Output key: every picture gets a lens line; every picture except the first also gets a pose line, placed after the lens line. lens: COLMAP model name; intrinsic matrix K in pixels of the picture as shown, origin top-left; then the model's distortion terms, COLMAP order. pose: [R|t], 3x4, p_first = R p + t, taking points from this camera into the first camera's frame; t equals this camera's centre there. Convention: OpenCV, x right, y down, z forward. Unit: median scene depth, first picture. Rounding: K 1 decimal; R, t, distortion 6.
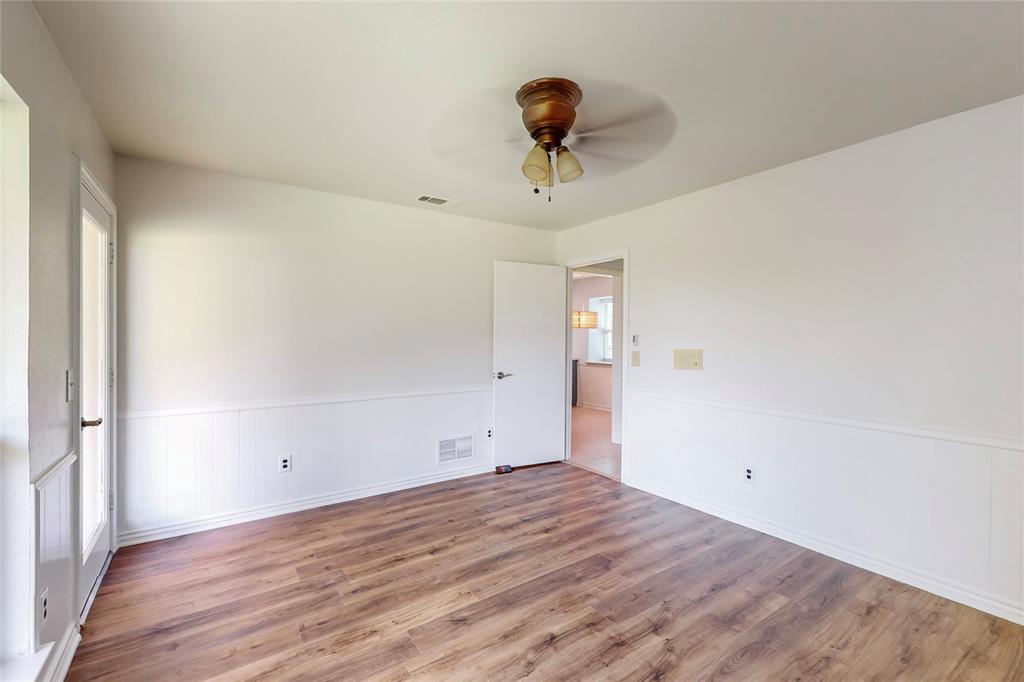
lens RADIAL K [[443.5, 0, 514.1], [0, 443.5, 338.6], [0, 0, 1]] dist [0.000306, -0.000925]
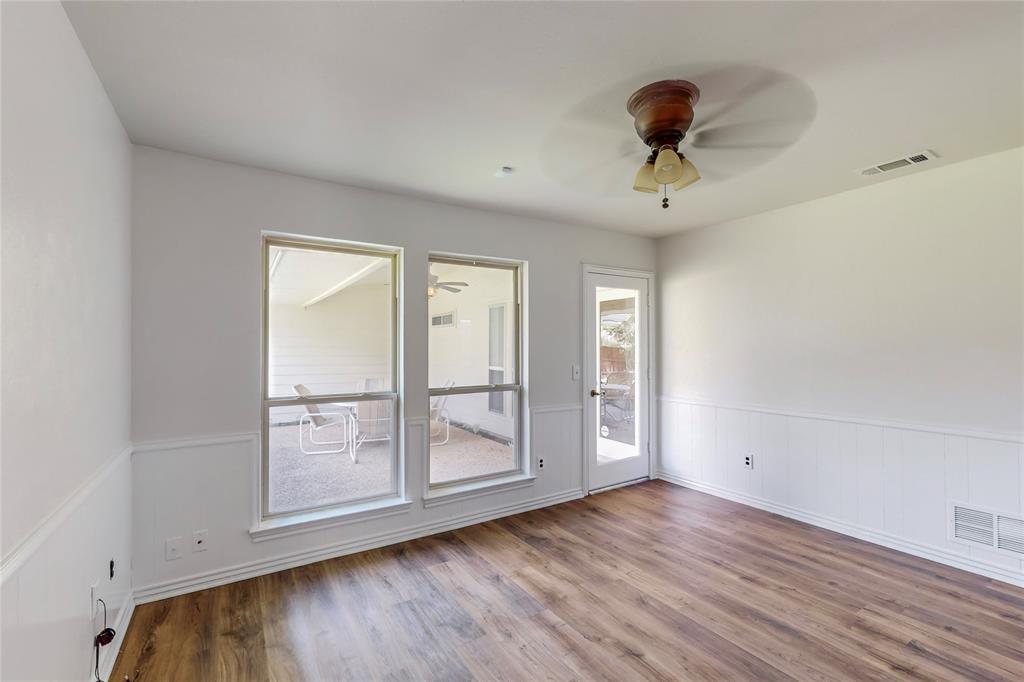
lens RADIAL K [[443.5, 0, 518.4], [0, 443.5, 341.9], [0, 0, 1]] dist [0.000306, -0.000925]
pose [[-0.038158, -0.016656, -0.999133, 0.721084], [0.001335, 0.999859, -0.016719, -0.005966], [0.999271, -0.001972, -0.038131, 0.507672]]
